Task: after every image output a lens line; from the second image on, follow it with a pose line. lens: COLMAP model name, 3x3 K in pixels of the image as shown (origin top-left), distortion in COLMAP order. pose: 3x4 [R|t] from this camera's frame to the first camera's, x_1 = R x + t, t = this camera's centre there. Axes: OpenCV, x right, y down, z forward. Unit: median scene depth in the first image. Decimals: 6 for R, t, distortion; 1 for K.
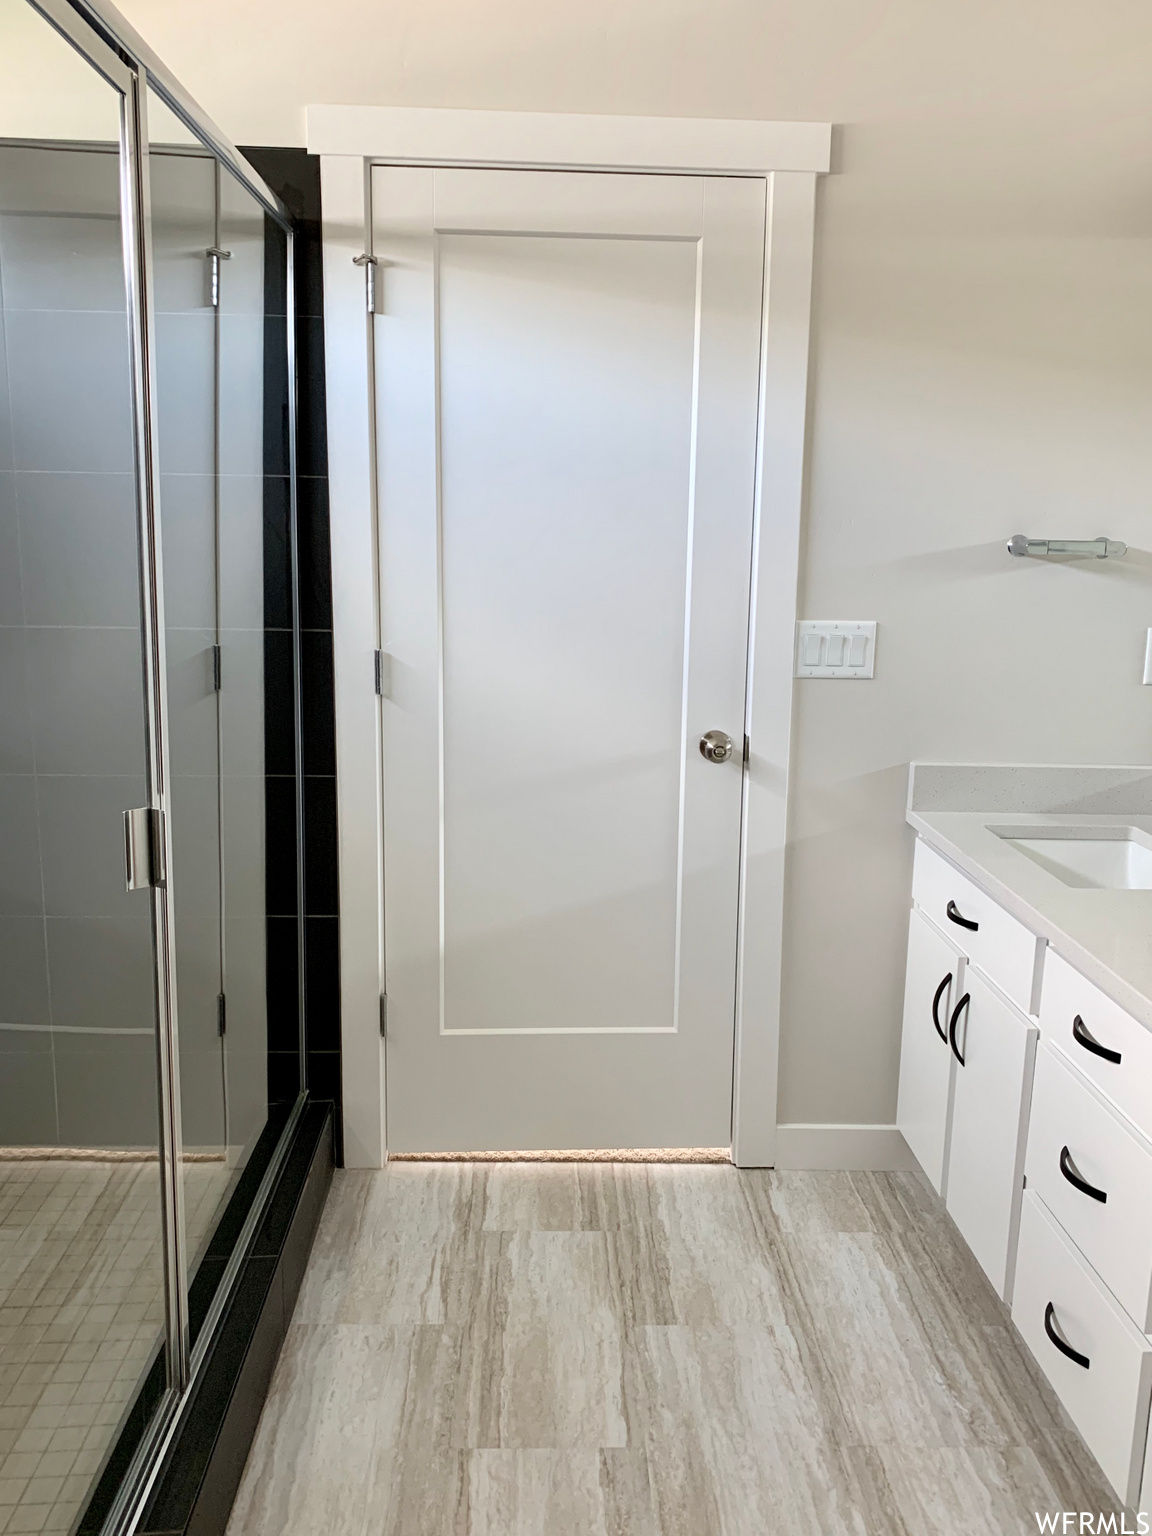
lens RADIAL K [[1312.6, 0, 576.0], [0, 1312.6, 768.0], [0, 0, 1]] dist [0.067465, 0.005699]
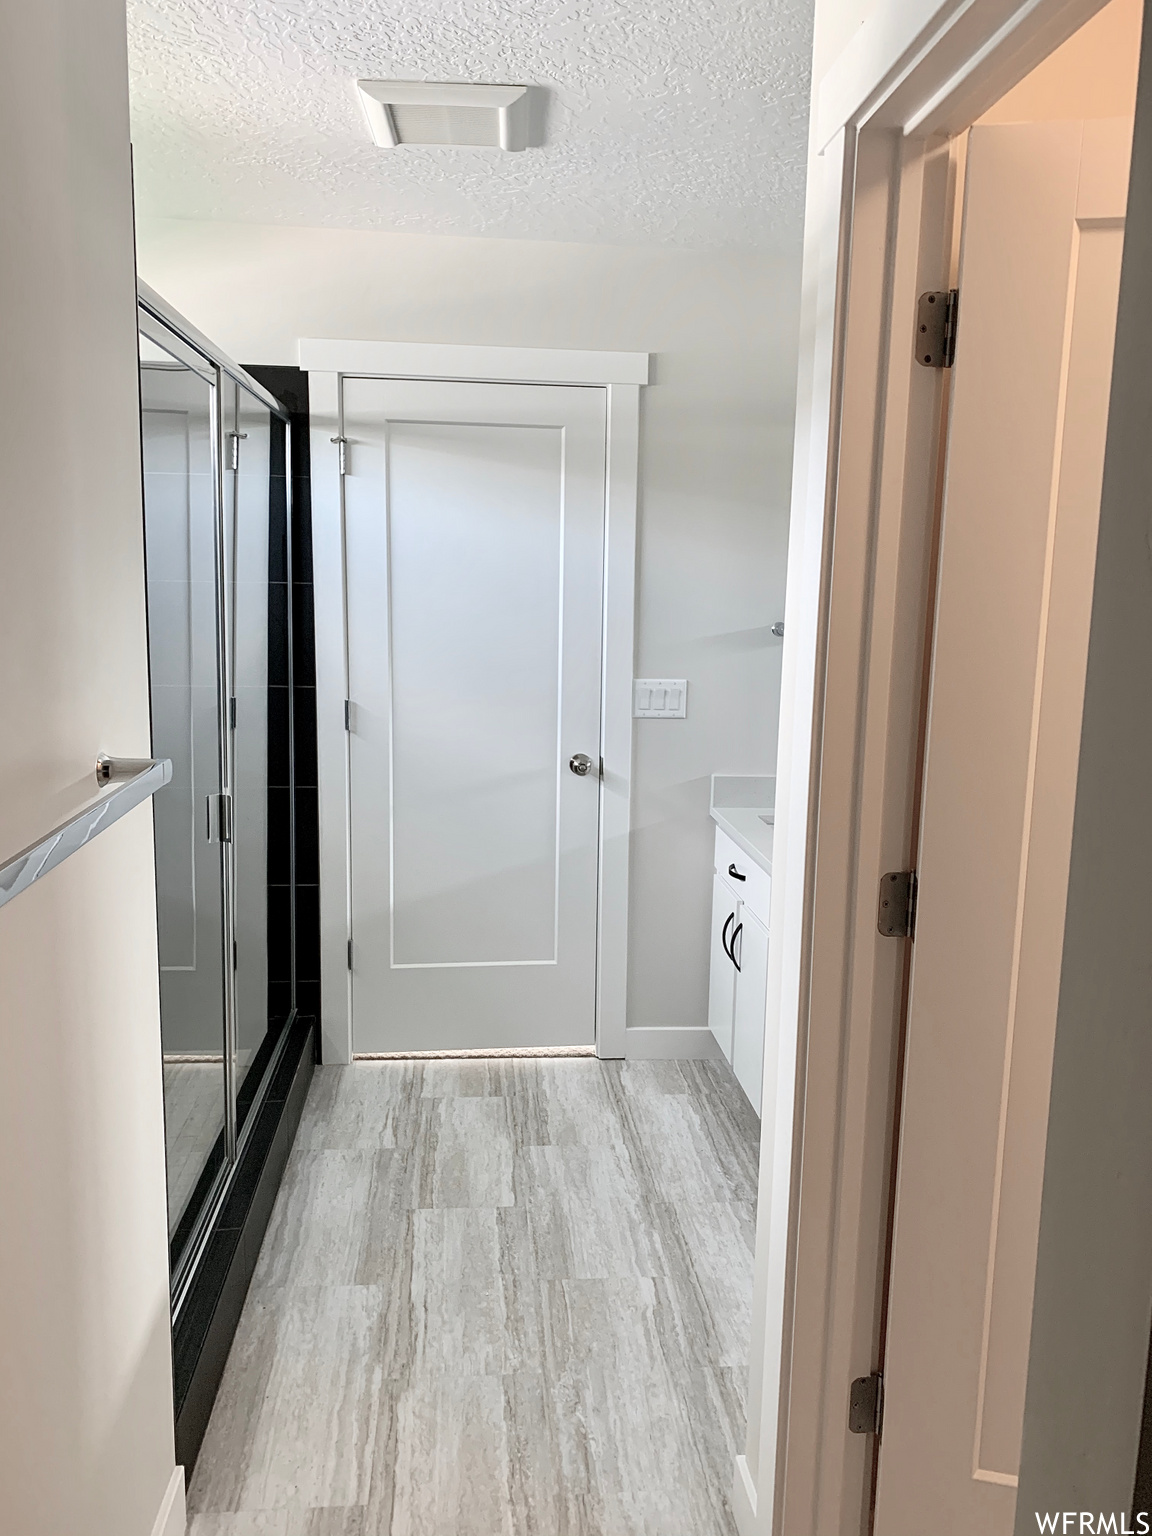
lens RADIAL K [[1196.4, 0, 573.7], [0, 1196.4, 761.4], [0, 0, 1]] dist [0.083319, -0.002956]
pose [[0.998239, -0.007425, 0.058854, 0.022468], [0.009655, 0.999243, -0.037692, 0.032522], [-0.058529, 0.038194, 0.997555, -0.355432]]
